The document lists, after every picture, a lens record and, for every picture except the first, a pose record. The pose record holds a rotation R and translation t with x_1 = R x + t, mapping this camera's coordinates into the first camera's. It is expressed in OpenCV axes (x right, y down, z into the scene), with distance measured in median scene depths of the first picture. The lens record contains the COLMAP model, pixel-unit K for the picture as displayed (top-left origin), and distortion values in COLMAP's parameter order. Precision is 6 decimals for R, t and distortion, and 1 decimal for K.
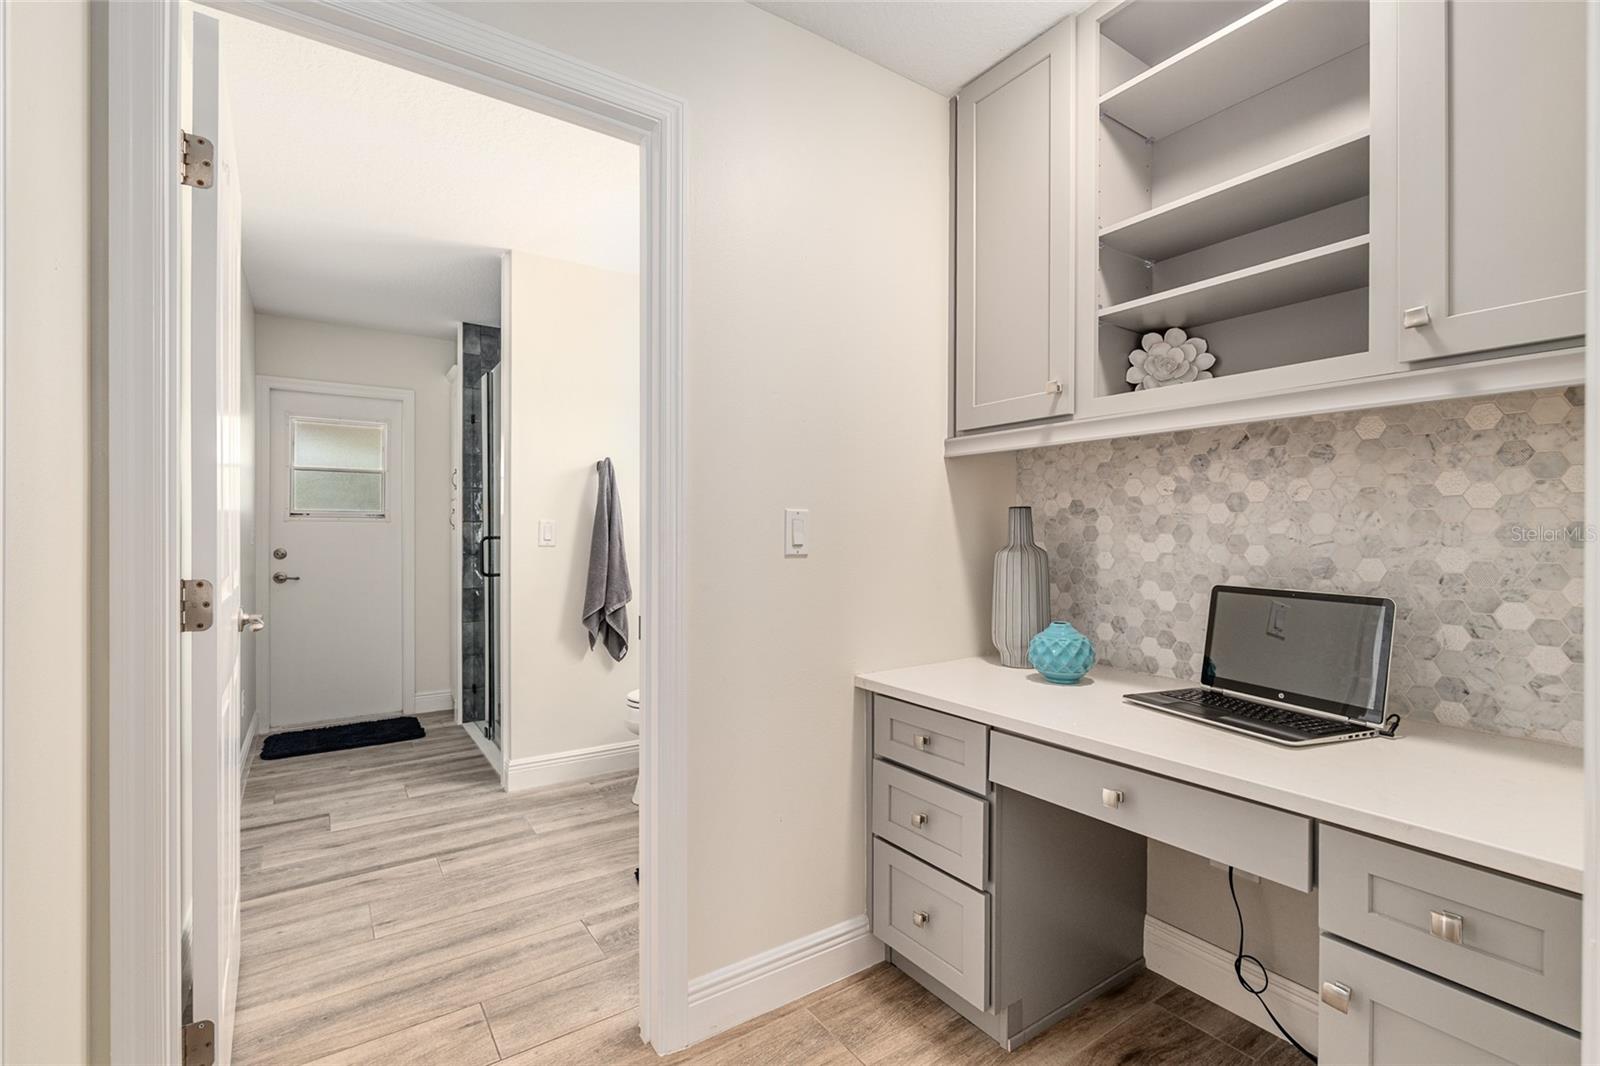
lens RADIAL K [[706.7, 0, 798.4], [0, 706.7, 519.4], [0, 0, 1]] dist [-0.003789, -0.000271]
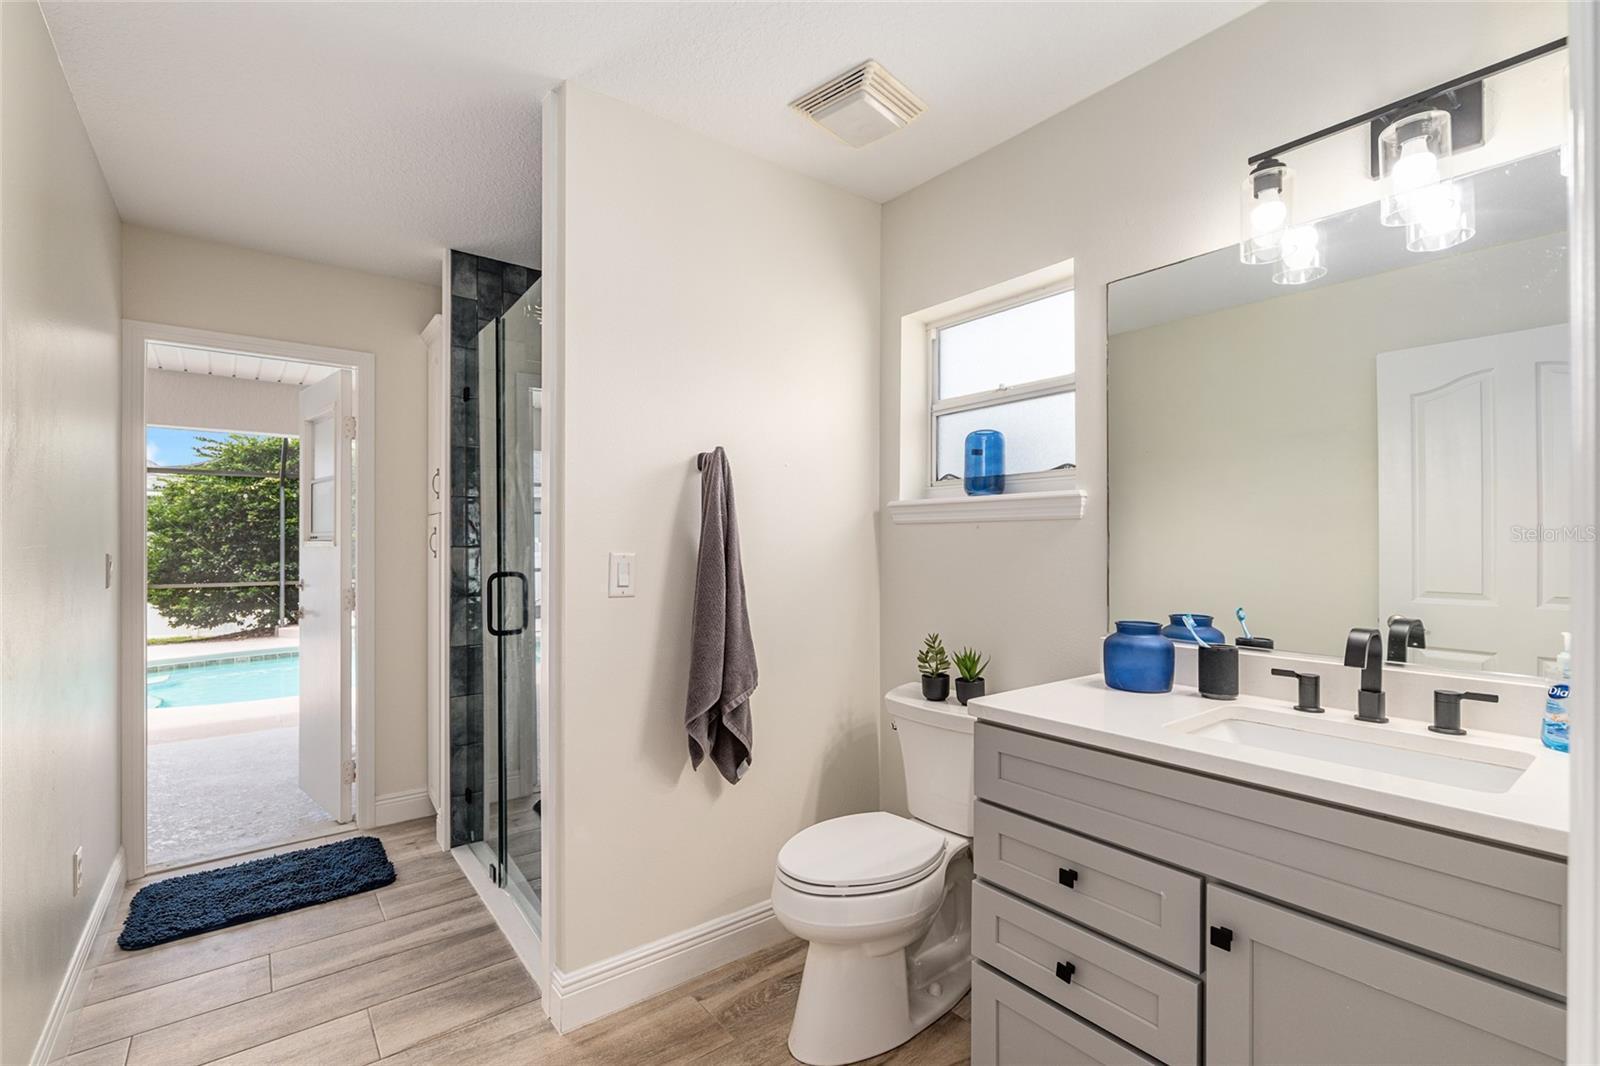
lens RADIAL K [[712.0, 0, 800.0], [0, 712.0, 533.0], [0, 0, 1]] dist [-0.001905, -0.000322]
pose [[0.997969, 0.003328, 0.063612, -0.198483], [-0.003496, 0.999991, 0.002523, -0.013650], [-0.063603, -0.002740, 0.997971, 0.322212]]
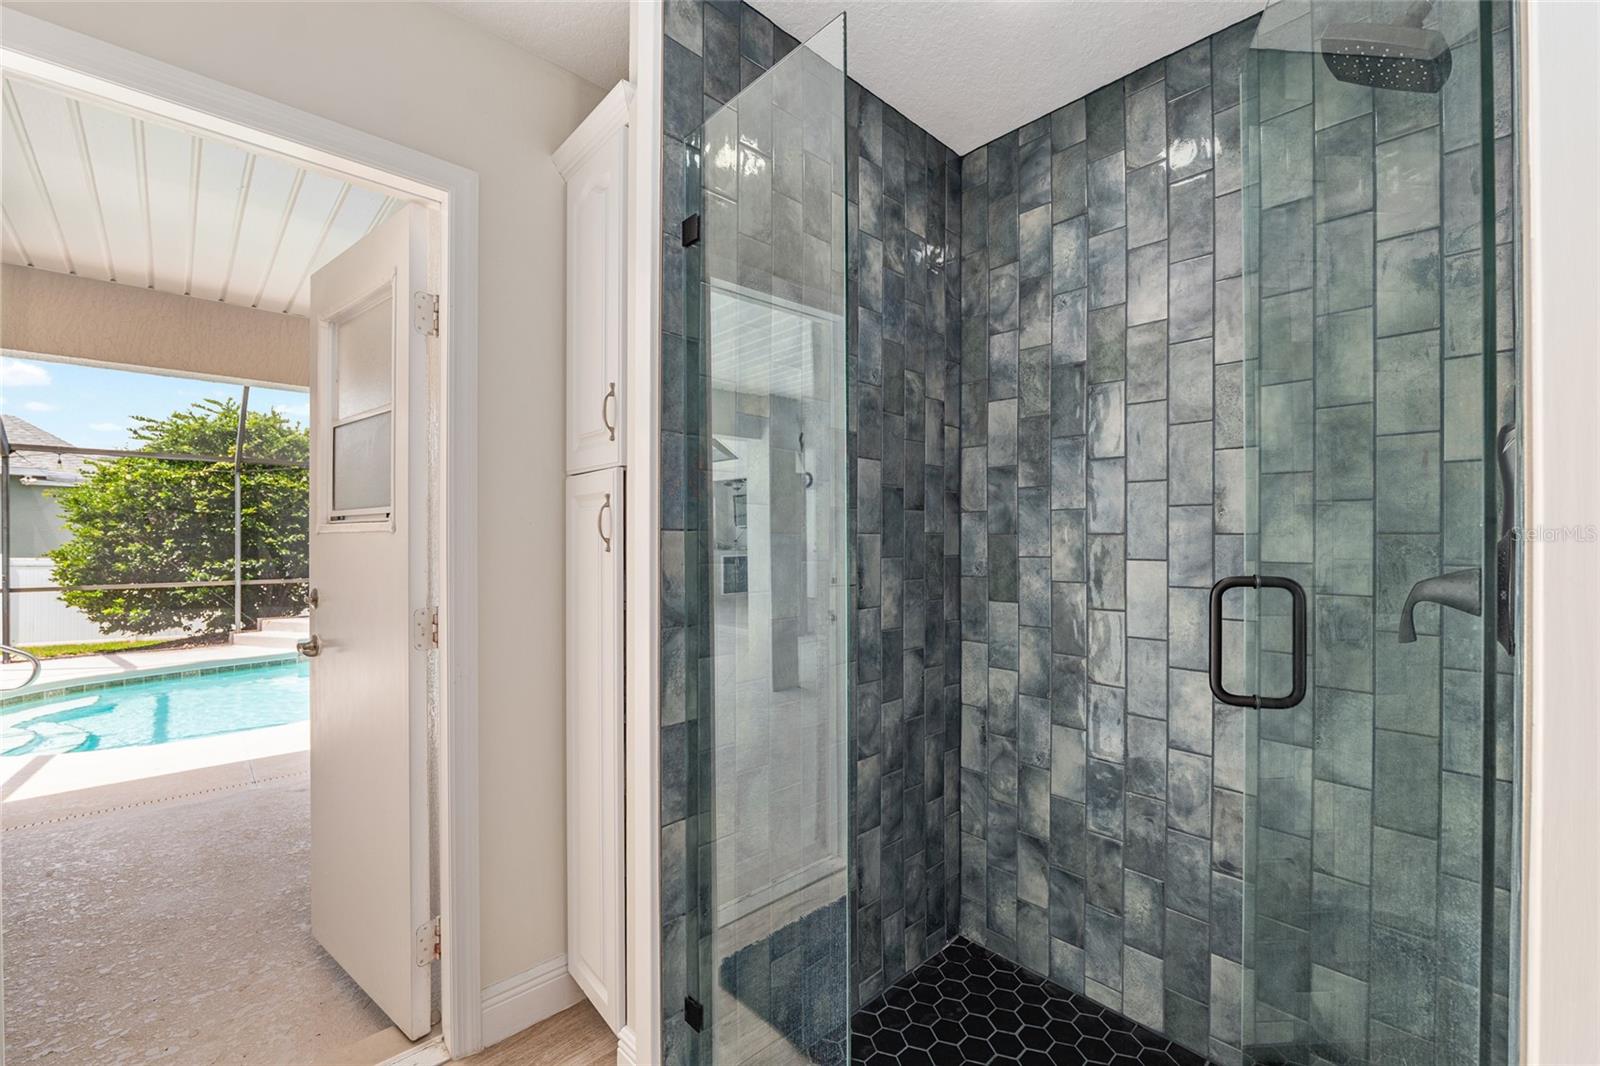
lens RADIAL K [[659.7, 0, 796.2], [0, 659.7, 536.3], [0, 0, 1]] dist [-0.011947, 0.000281]
pose [[0.988443, 0.005761, 0.151485, -0.484621], [-0.007172, 0.999936, 0.008769, 0.002876], [-0.151425, -0.009754, 0.988421, 0.714798]]
